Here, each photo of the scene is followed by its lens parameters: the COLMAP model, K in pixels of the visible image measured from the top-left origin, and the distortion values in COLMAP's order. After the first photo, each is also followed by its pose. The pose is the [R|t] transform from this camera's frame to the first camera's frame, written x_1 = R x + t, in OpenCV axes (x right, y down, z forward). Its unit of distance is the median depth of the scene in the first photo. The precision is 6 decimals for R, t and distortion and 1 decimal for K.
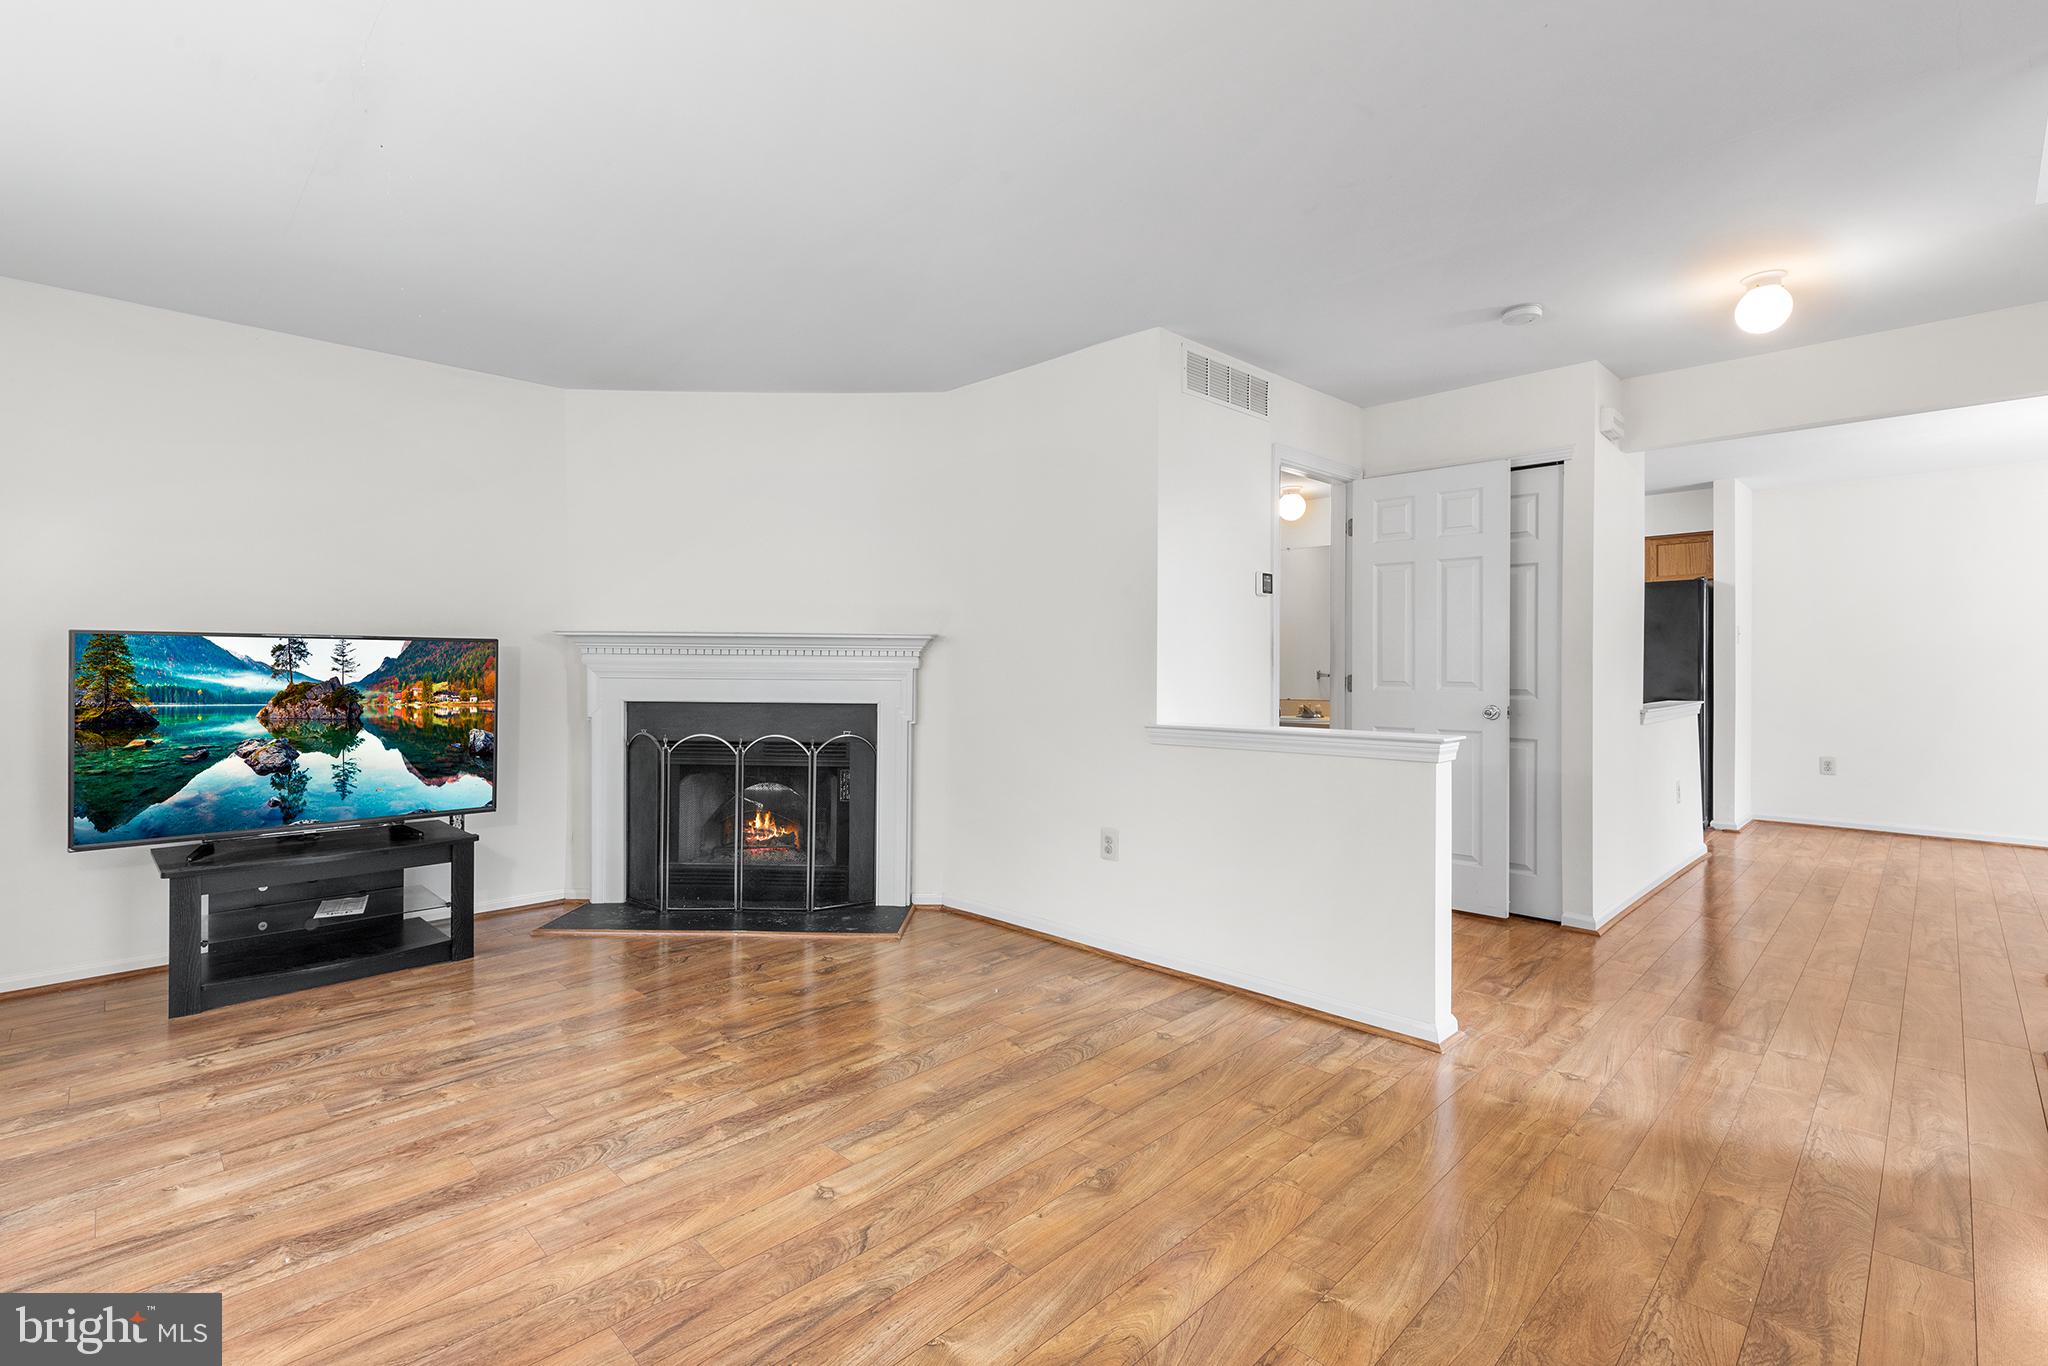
lens RADIAL K [[926.6, 0, 1025.5], [0, 926.6, 666.4], [0, 0, 1]] dist [0.004368, 0.000495]
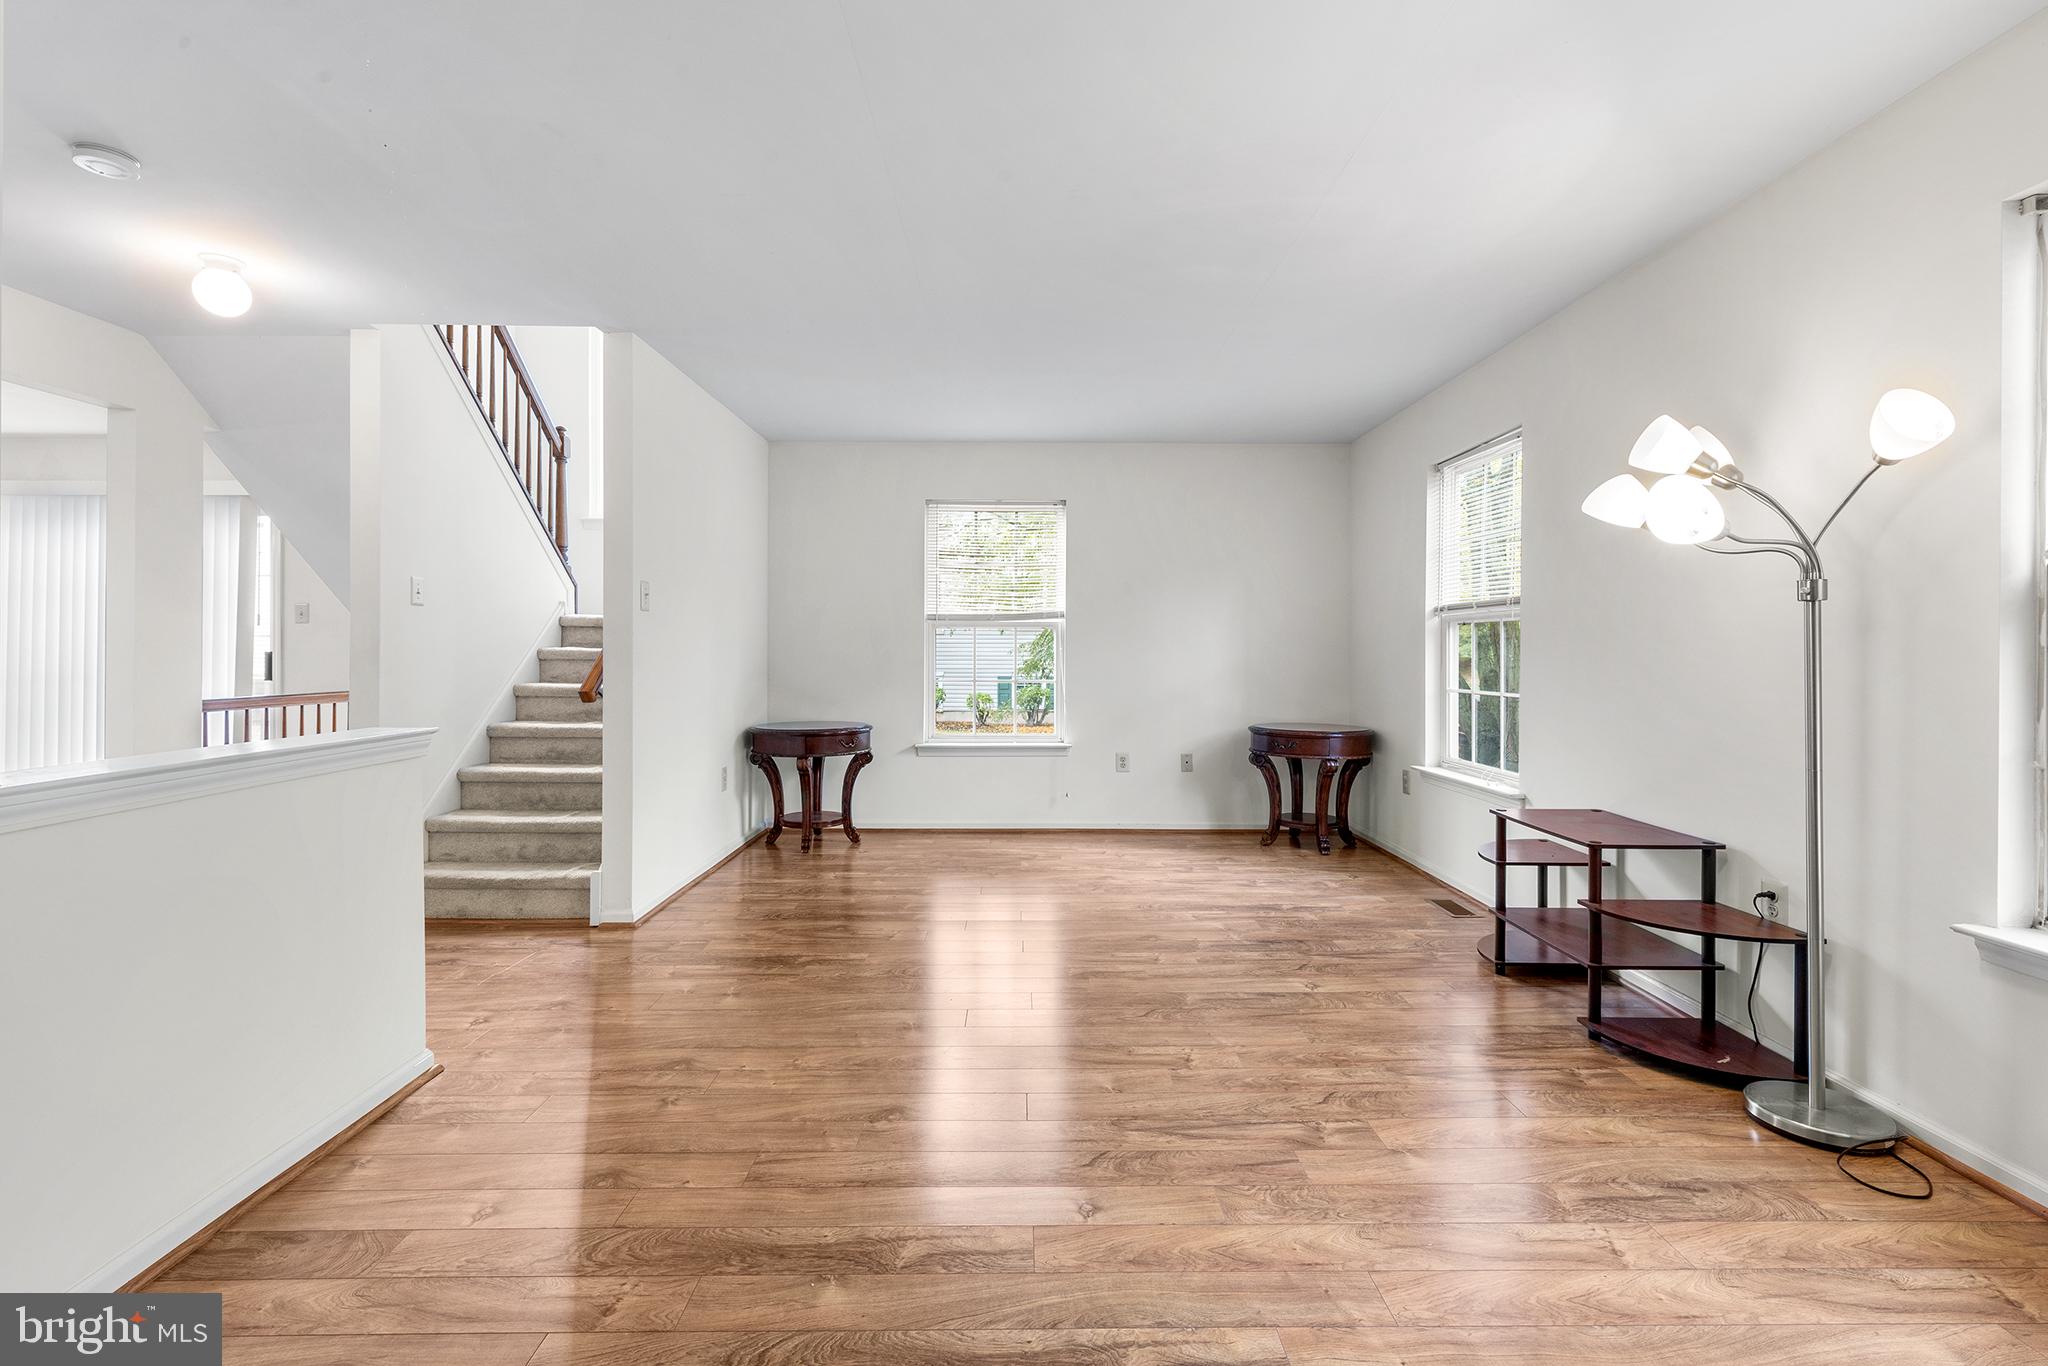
lens RADIAL K [[926.6, 0, 1025.5], [0, 926.6, 666.4], [0, 0, 1]] dist [0.004368, 0.000495]
pose [[-0.713713, -0.013487, 0.700308, -0.681705], [-0.004953, 0.999887, 0.014208, 0.002435], [-0.700421, 0.006672, -0.713699, 1.419414]]
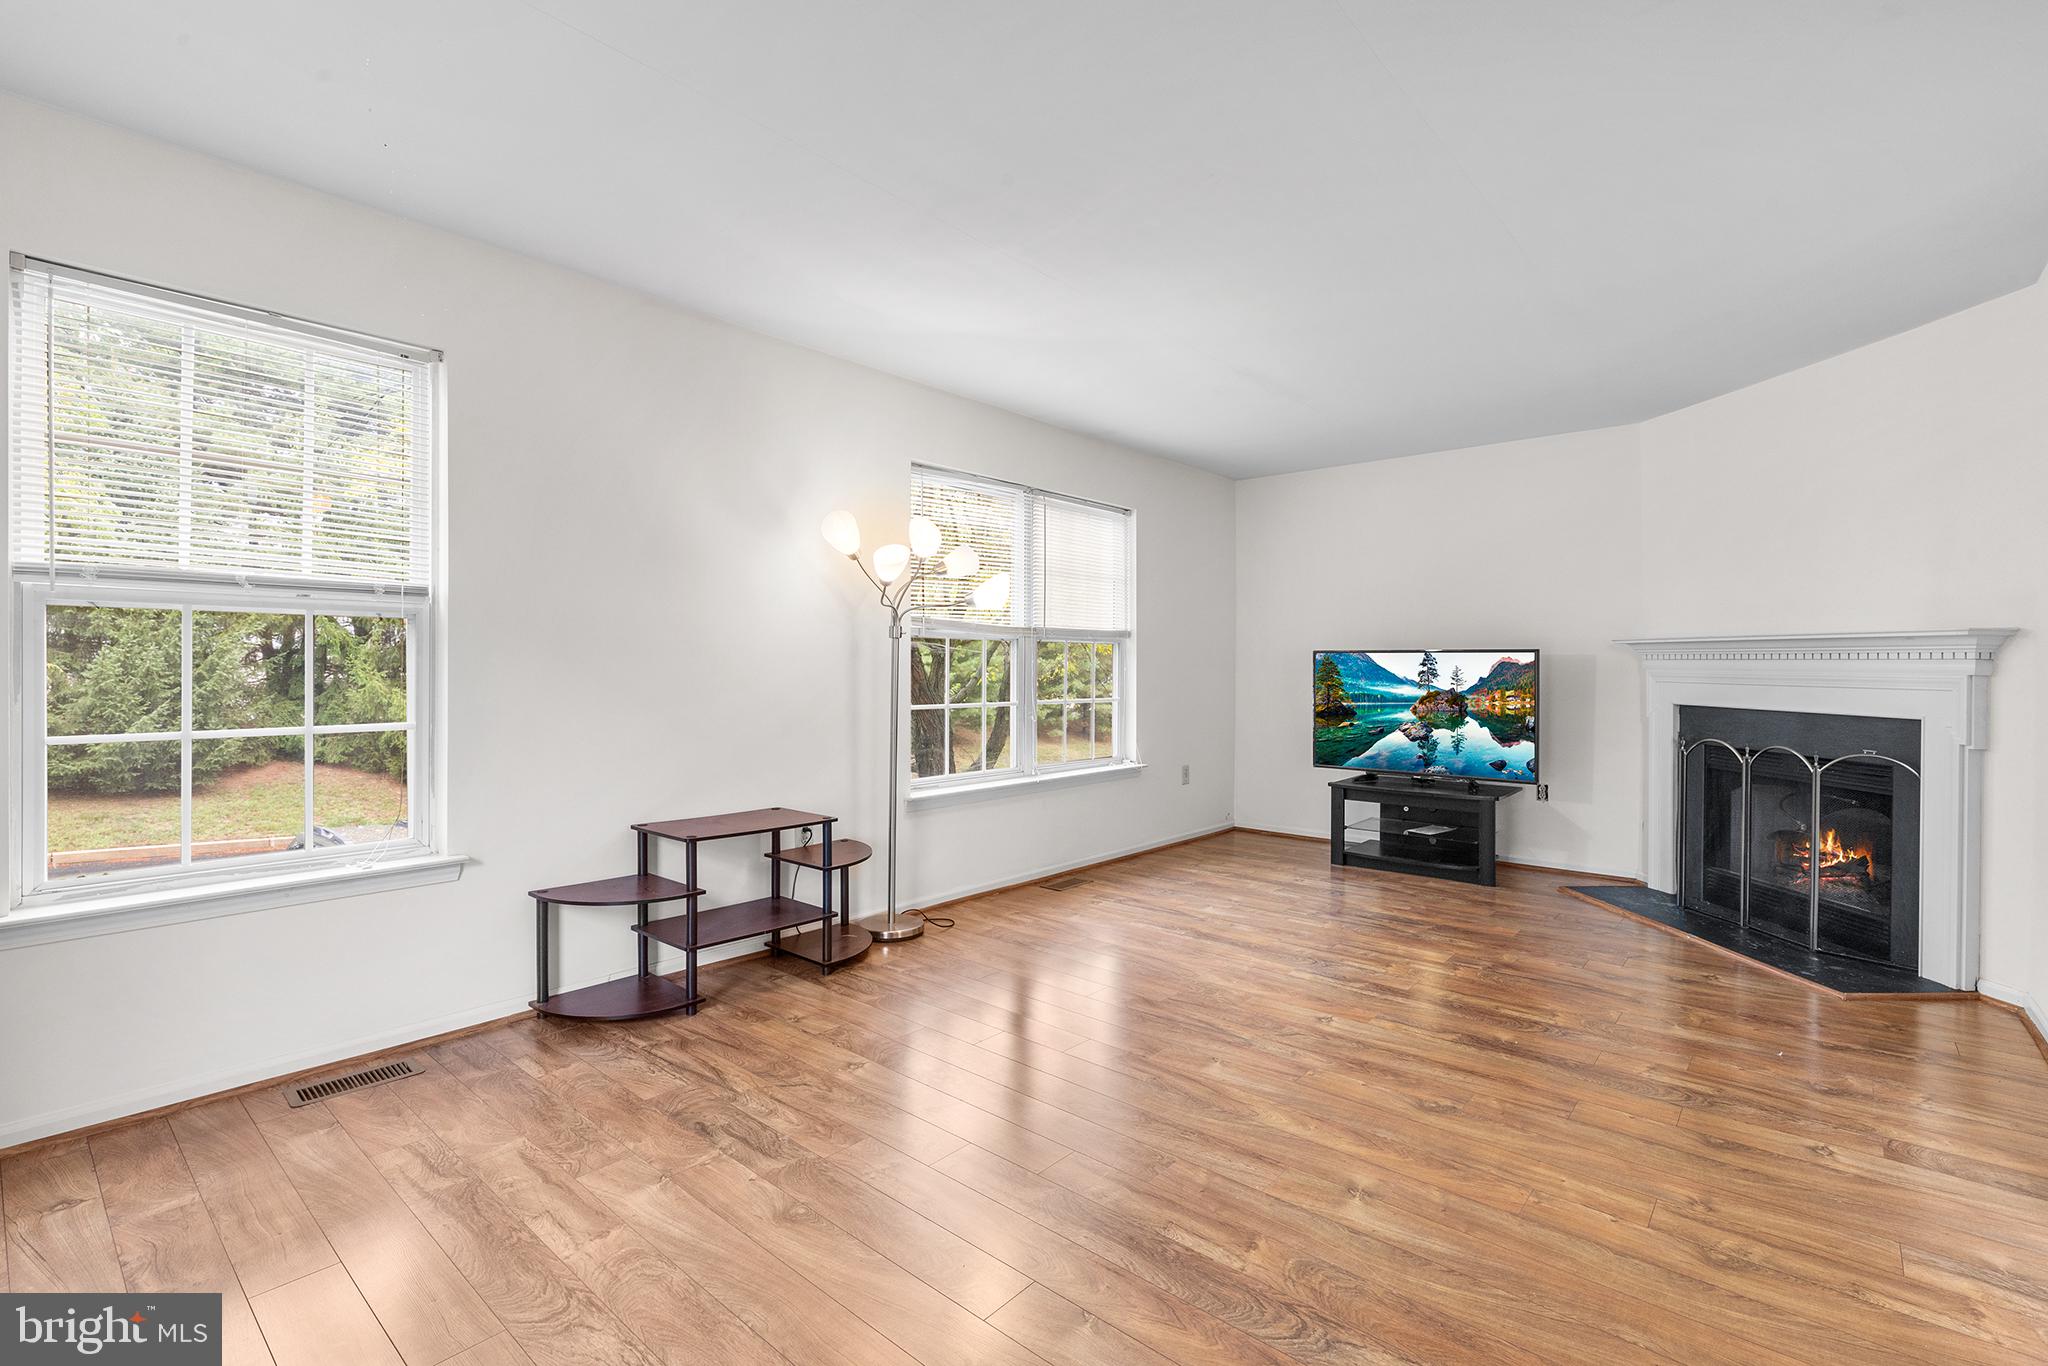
lens RADIAL K [[922.0, 0, 1024.3], [0, 922.0, 660.9], [0, 0, 1]] dist [0.004247, -0.000848]
pose [[0.071425, -0.009519, -0.997401, 1.033326], [-0.003782, 0.999945, -0.009814, 0.002227], [0.997439, 0.004473, 0.071385, 0.334452]]
